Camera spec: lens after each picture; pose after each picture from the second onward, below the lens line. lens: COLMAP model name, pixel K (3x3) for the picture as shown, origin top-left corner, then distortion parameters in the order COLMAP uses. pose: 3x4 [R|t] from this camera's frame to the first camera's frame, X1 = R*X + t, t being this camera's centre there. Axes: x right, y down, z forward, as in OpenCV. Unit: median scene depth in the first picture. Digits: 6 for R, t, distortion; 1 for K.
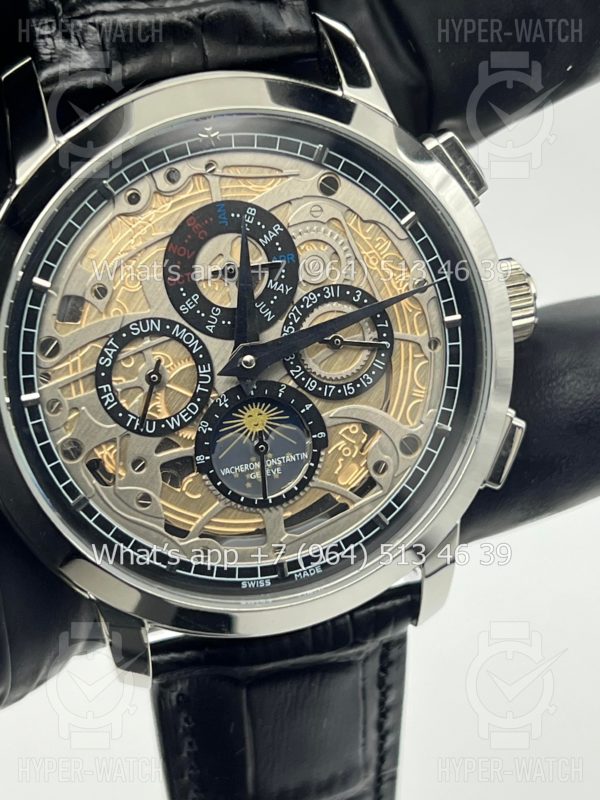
lens RADIAL K [[1873.4, 0, 296.6], [0, 1873.4, 397.9], [0, 0, 1]] dist [0.203022, 0.000000]
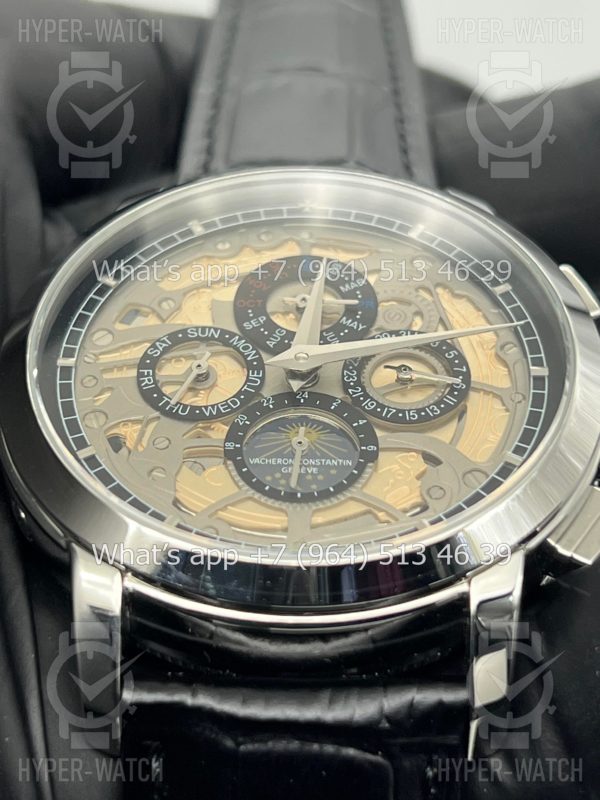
lens RADIAL K [[1873.4, 0, 298.1], [0, 1873.4, 400.9], [0, 0, 1]] dist [0.203022, 0.000000]
pose [[0.958475, -0.008633, -0.285046, 0.232886], [-0.210054, 0.654673, -0.726141, 0.656373], [0.192880, 0.755863, 0.625674, 0.434280]]
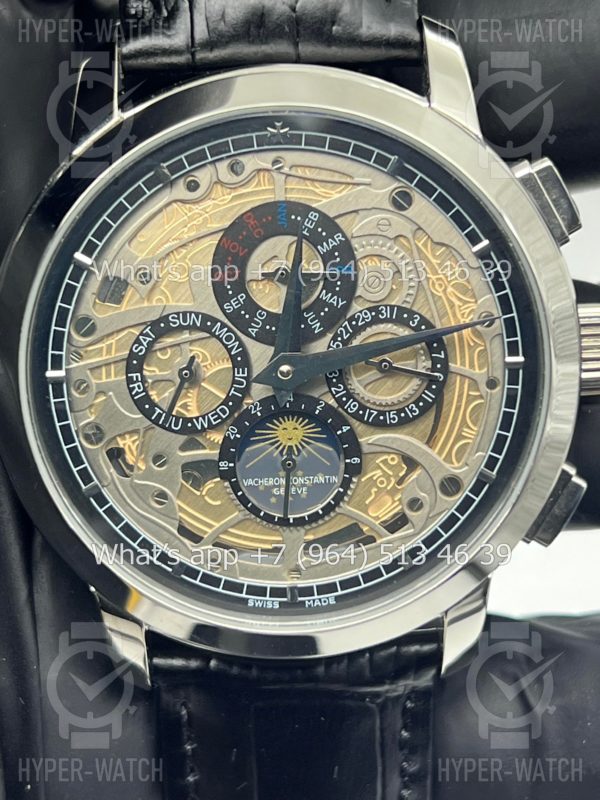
lens RADIAL K [[1873.4, 0, 307.2], [0, 1873.4, 403.1], [0, 0, 1]] dist [0.203022, 0.000000]
pose [[0.970988, 0.155525, -0.181642, 0.158590], [-0.154213, 0.987806, 0.021415, -0.025603], [0.182757, 0.007218, 0.983132, 0.067564]]
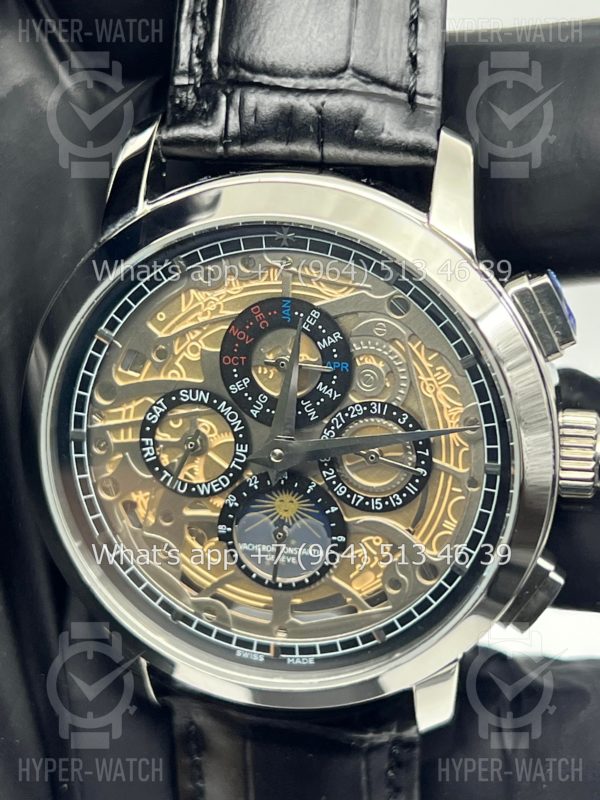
lens RADIAL K [[1873.4, 0, 322.8], [0, 1873.4, 397.0], [0, 0, 1]] dist [0.203022, 0.000000]
pose [[0.896670, 0.277049, -0.345294, 0.338027], [-0.225438, 0.957022, 0.182449, -0.239867], [0.381001, -0.085754, 0.920589, 0.068309]]
